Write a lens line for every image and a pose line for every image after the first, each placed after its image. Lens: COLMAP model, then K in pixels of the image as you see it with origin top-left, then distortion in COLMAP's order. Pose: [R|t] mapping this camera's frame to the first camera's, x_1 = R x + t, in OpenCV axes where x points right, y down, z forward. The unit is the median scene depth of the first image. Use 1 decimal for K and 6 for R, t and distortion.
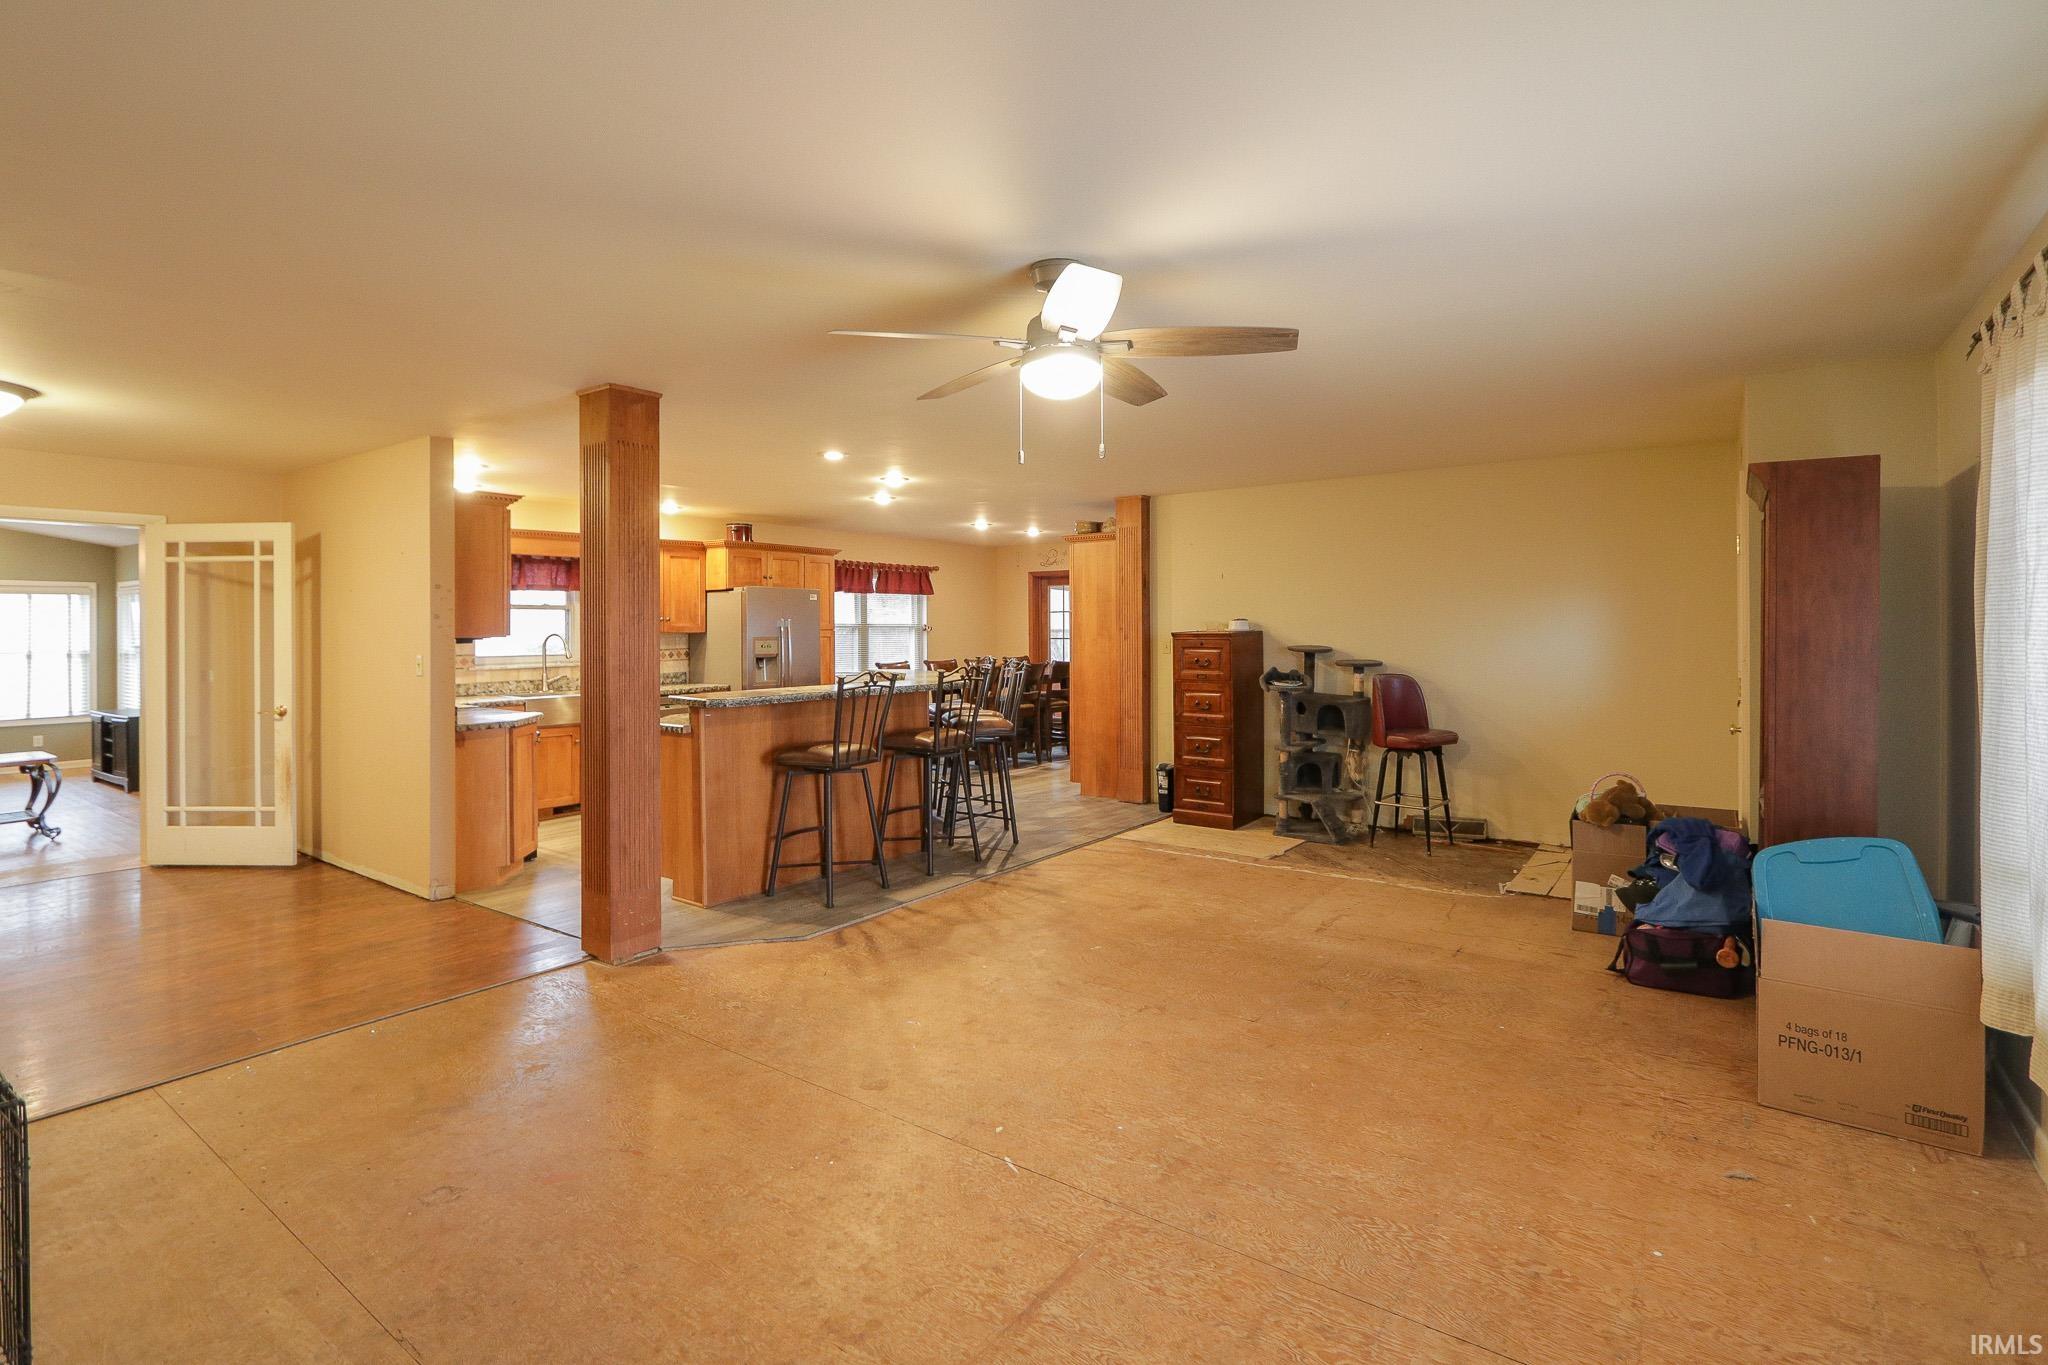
lens RADIAL K [[987.9, 0, 1034.1], [0, 987.9, 620.3], [0, 0, 1]] dist [-0.009732, -0.000400]
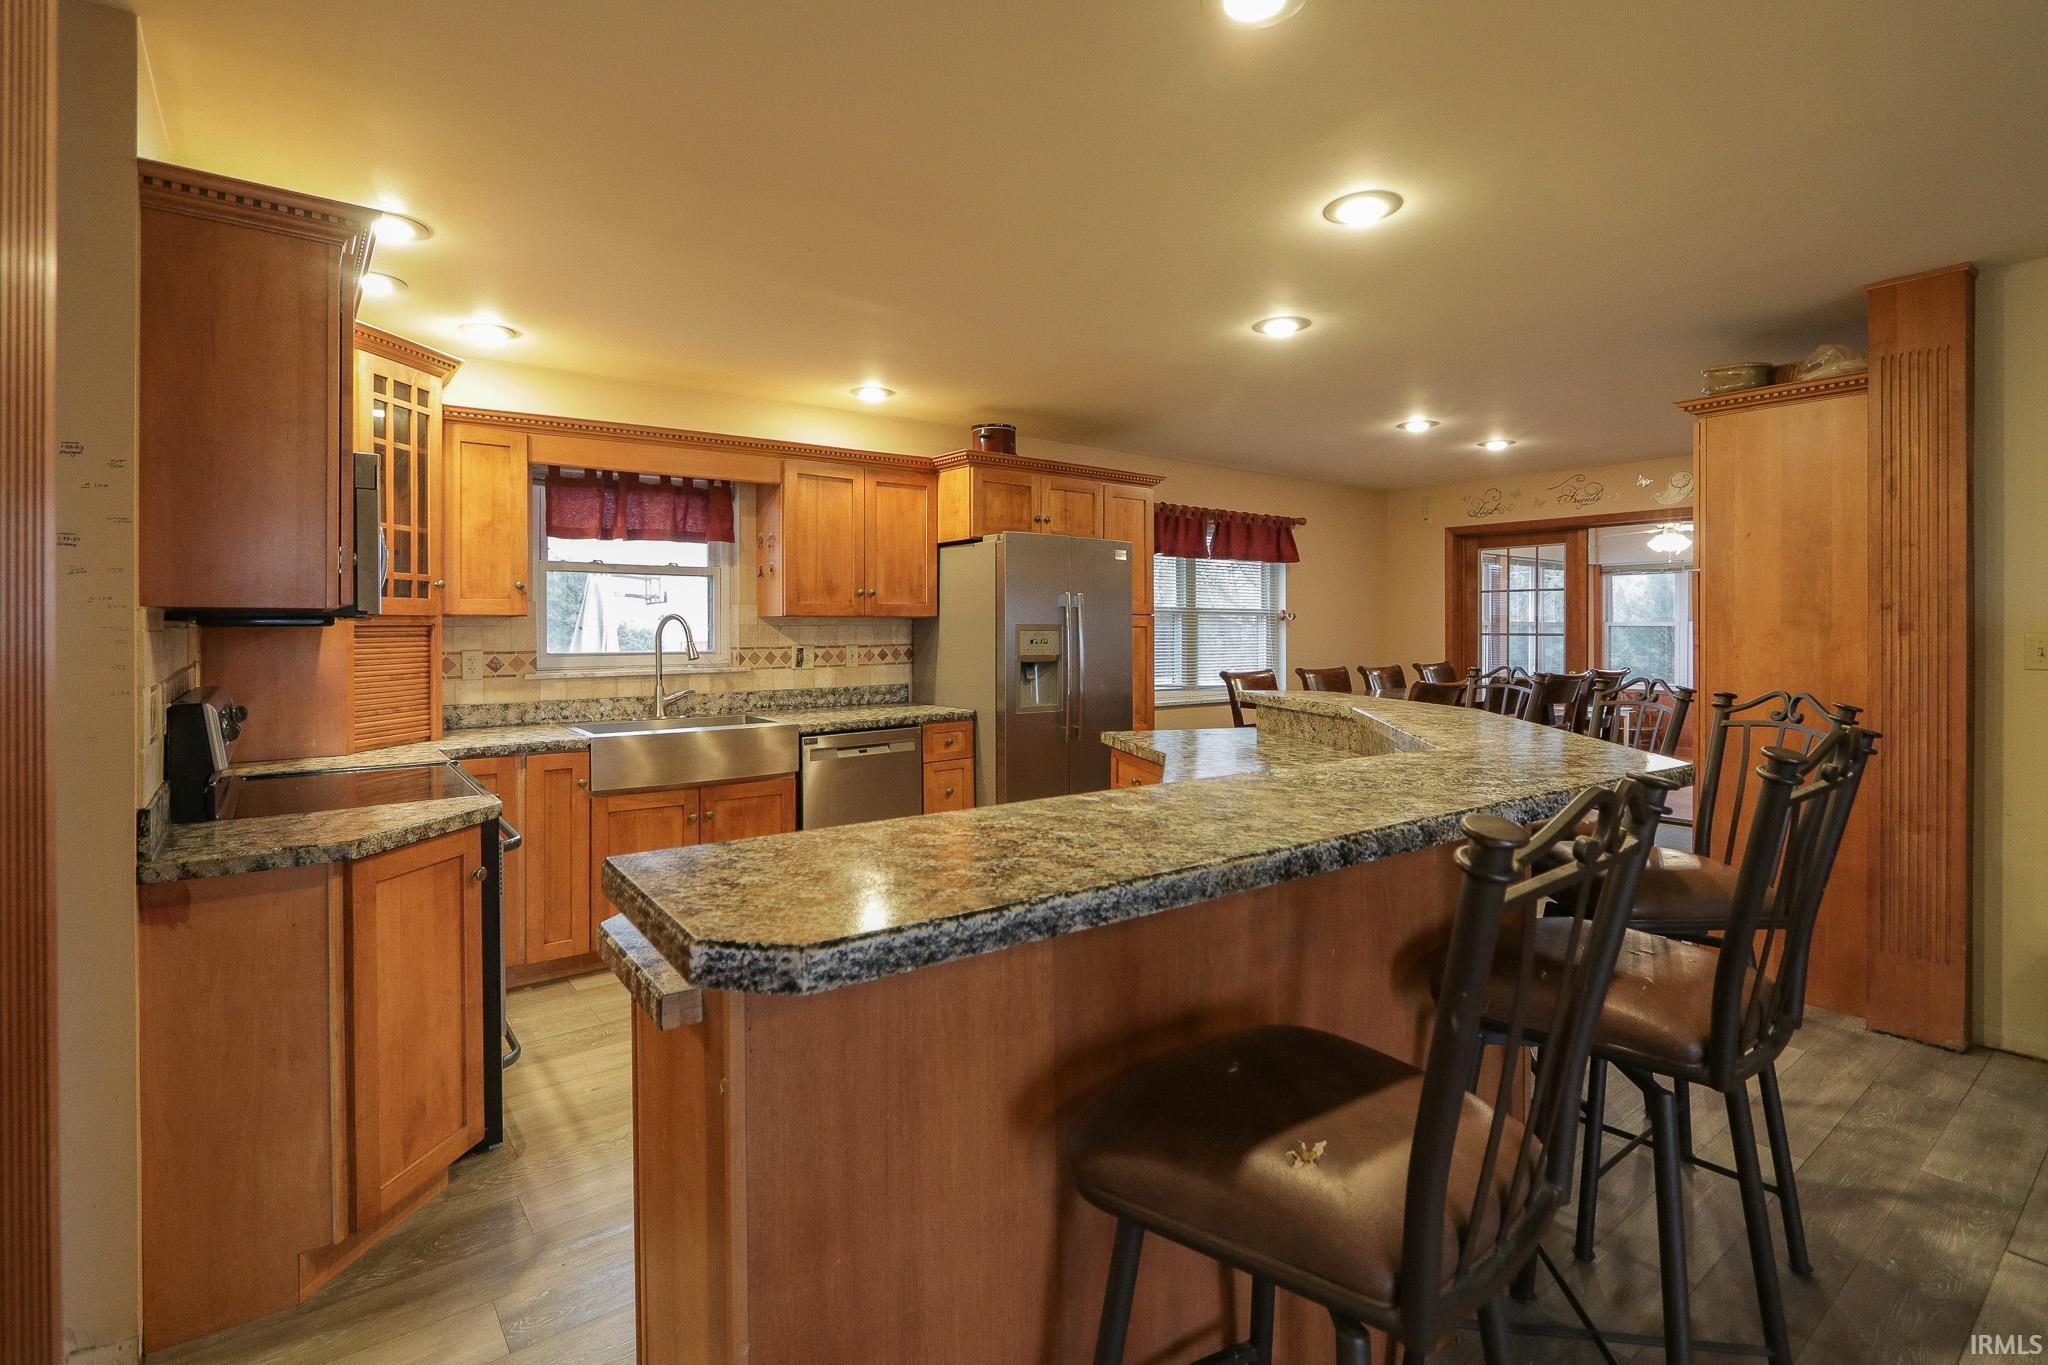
lens RADIAL K [[987.9, 0, 1024.0], [0, 987.9, 620.7], [0, 0, 1]] dist [-0.009732, -0.000400]
pose [[0.960429, 0.004474, -0.278488, -0.125786], [-0.003754, 0.999988, 0.003117, 0.012833], [0.278498, -0.001948, 0.960435, 0.467756]]
